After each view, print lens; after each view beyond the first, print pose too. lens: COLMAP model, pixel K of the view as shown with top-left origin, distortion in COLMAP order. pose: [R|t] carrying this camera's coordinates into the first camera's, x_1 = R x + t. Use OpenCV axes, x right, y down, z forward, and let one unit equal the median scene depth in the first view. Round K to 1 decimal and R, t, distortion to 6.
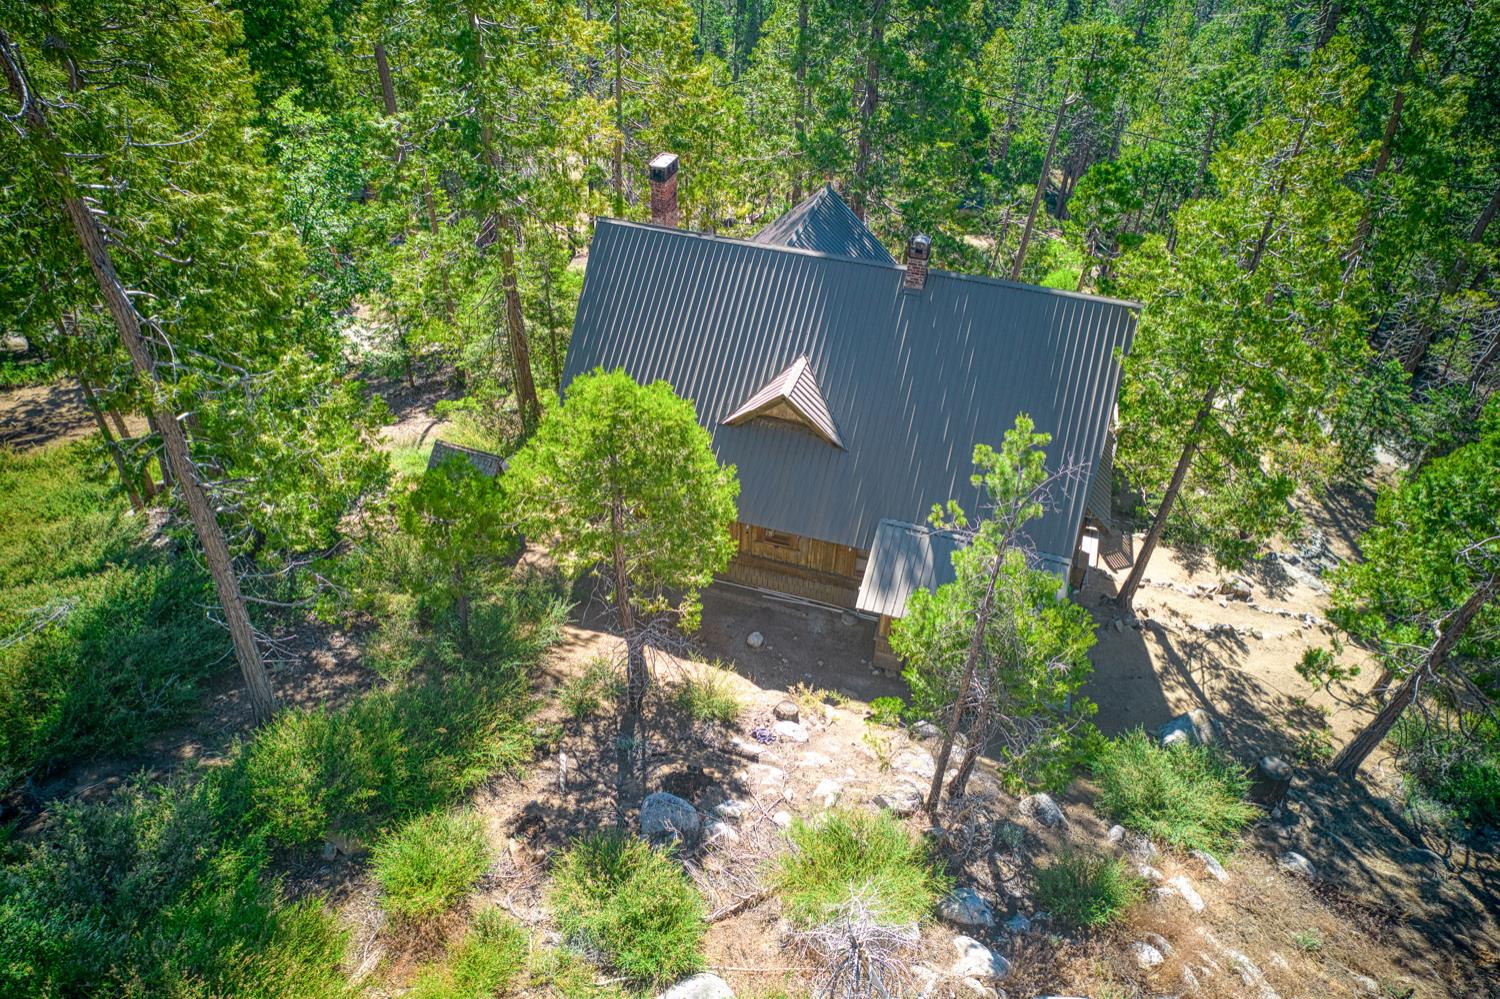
lens RADIAL K [[962.1, 0, 745.7], [0, 962.1, 499.3], [0, 0, 1]] dist [-0.075734, 0.065878]
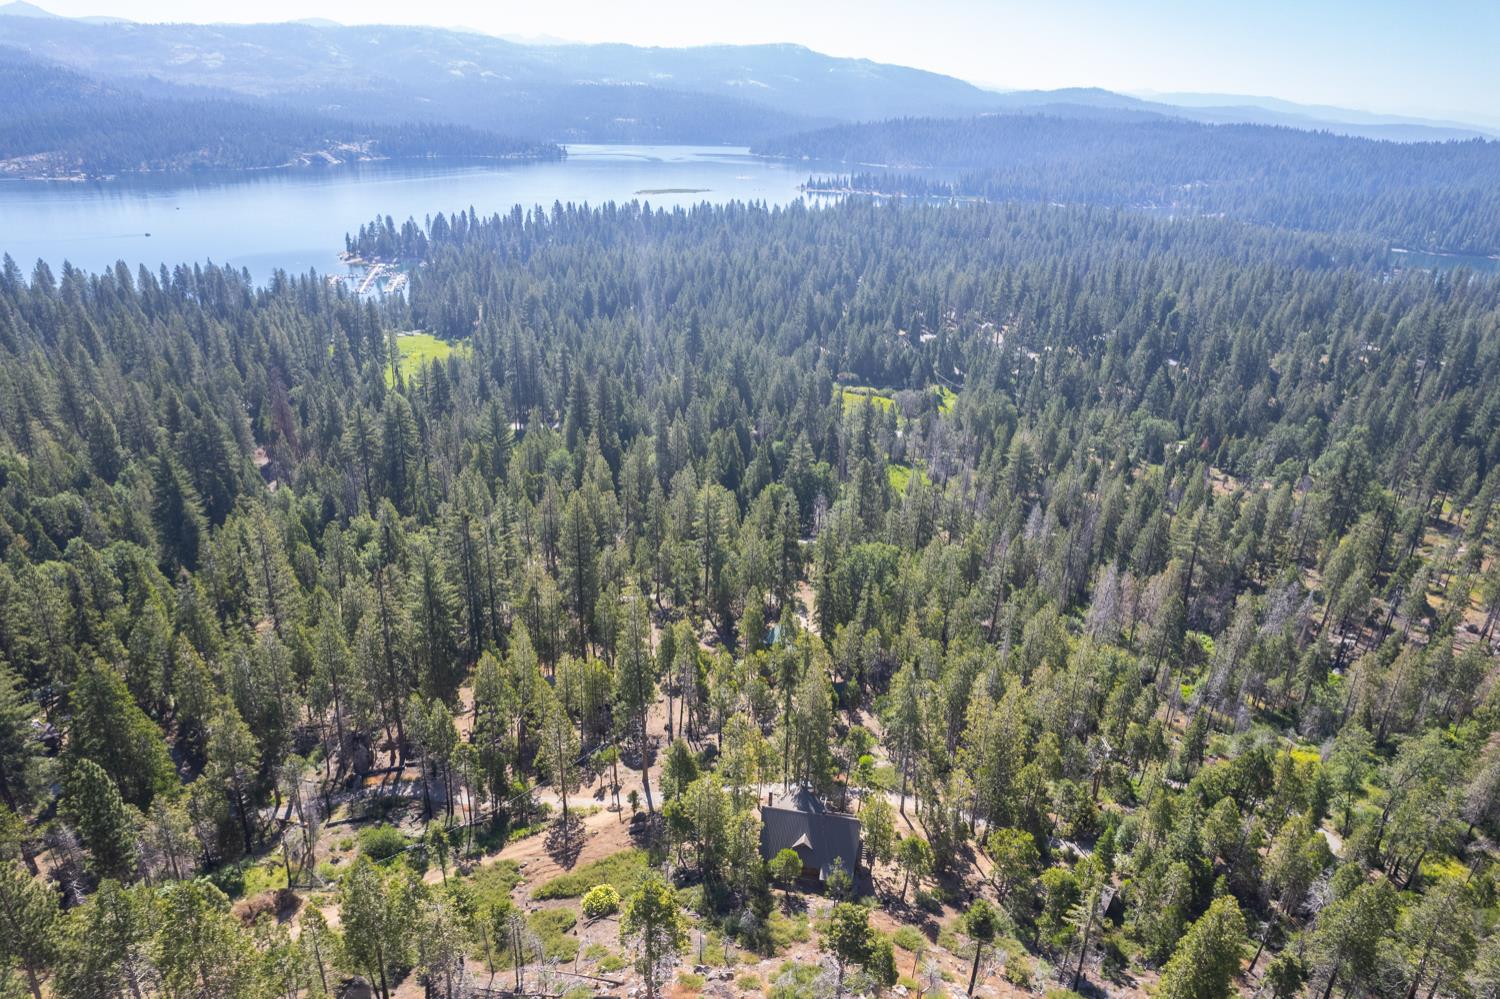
lens RADIAL K [[962.1, 0, 753.9], [0, 962.1, 501.9], [0, 0, 1]] dist [-0.075734, 0.065878]
pose [[0.990479, -0.044991, 0.130104, -0.869858], [0.079442, 0.958647, -0.273286, -0.504822], [-0.112428, 0.281020, 0.953094, -4.789912]]
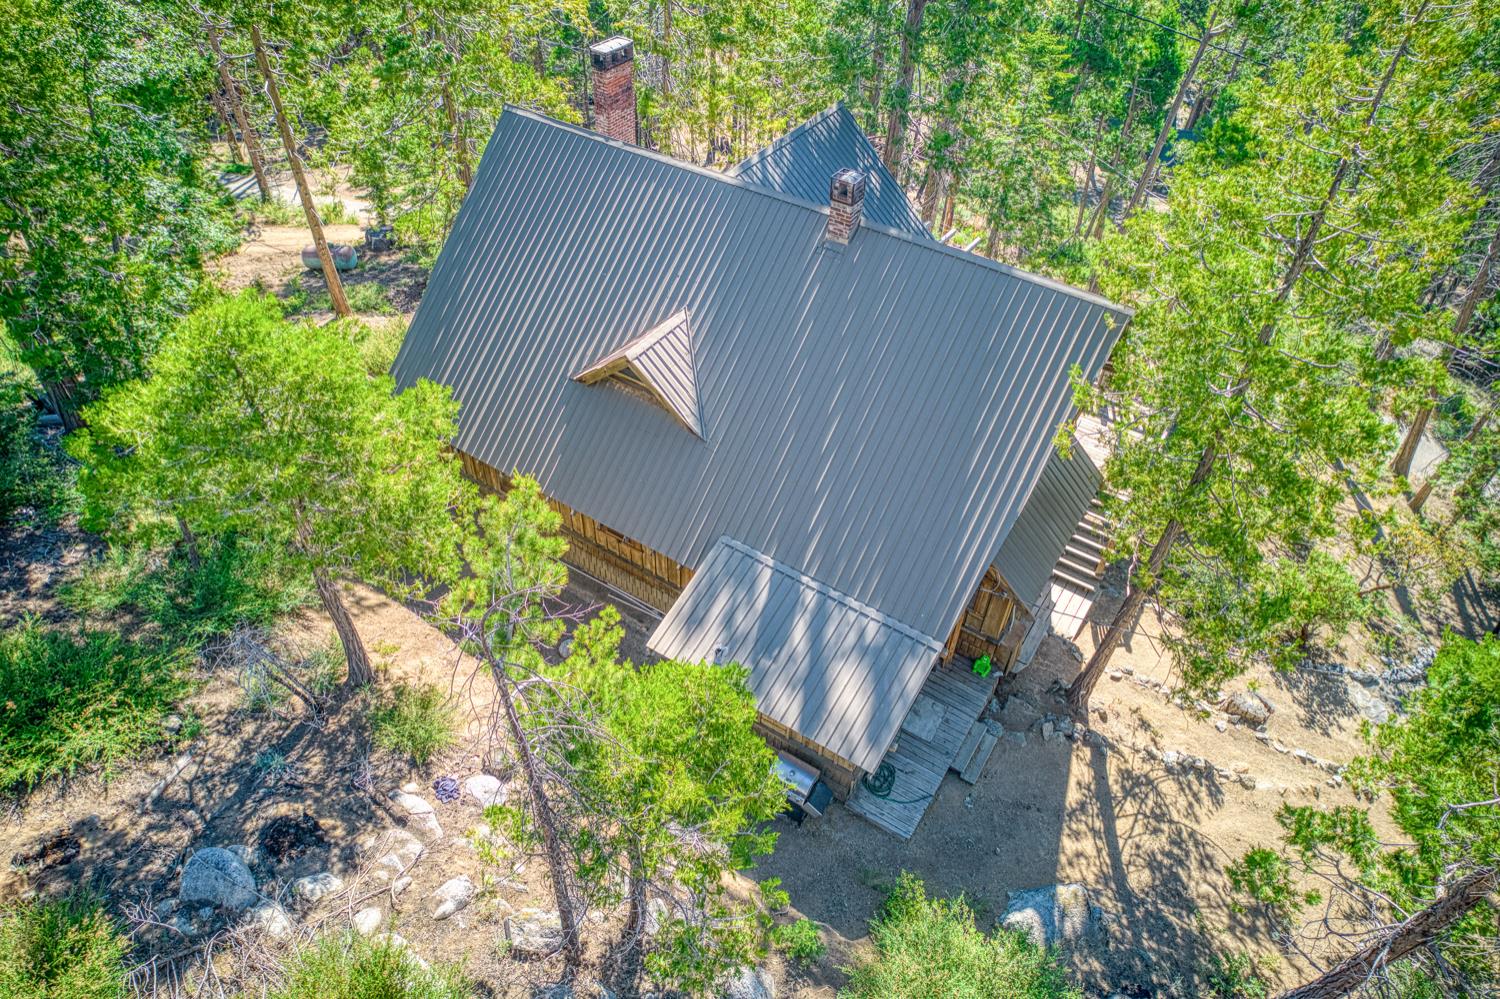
lens RADIAL K [[962.1, 0, 742.9], [0, 962.1, 502.9], [0, 0, 1]] dist [-0.075734, 0.065878]
pose [[0.965323, 0.187996, -0.181132, 0.275336], [-0.173066, 0.980307, 0.095115, -0.077440], [0.195446, -0.060468, 0.978848, 0.235336]]
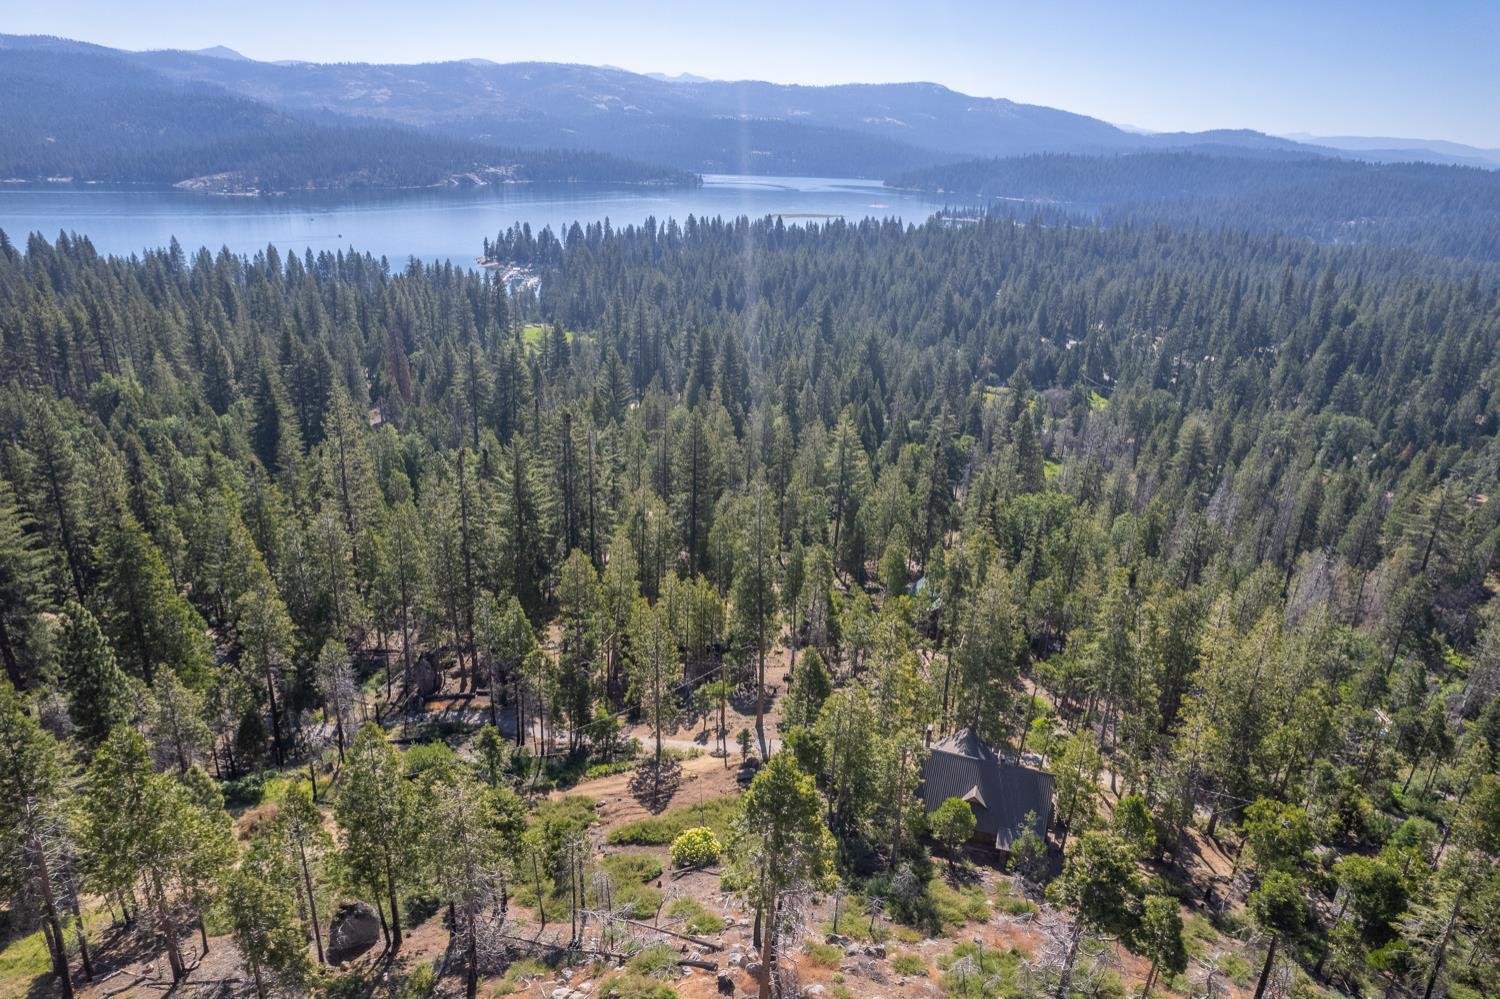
lens RADIAL K [[962.1, 0, 753.7], [0, 962.1, 503.1], [0, 0, 1]] dist [-0.075734, 0.065878]
pose [[0.999853, 0.013020, 0.011130, -0.950405], [-0.008907, 0.950233, -0.311414, -0.020180], [-0.014630, 0.311269, 0.950209, -3.222461]]
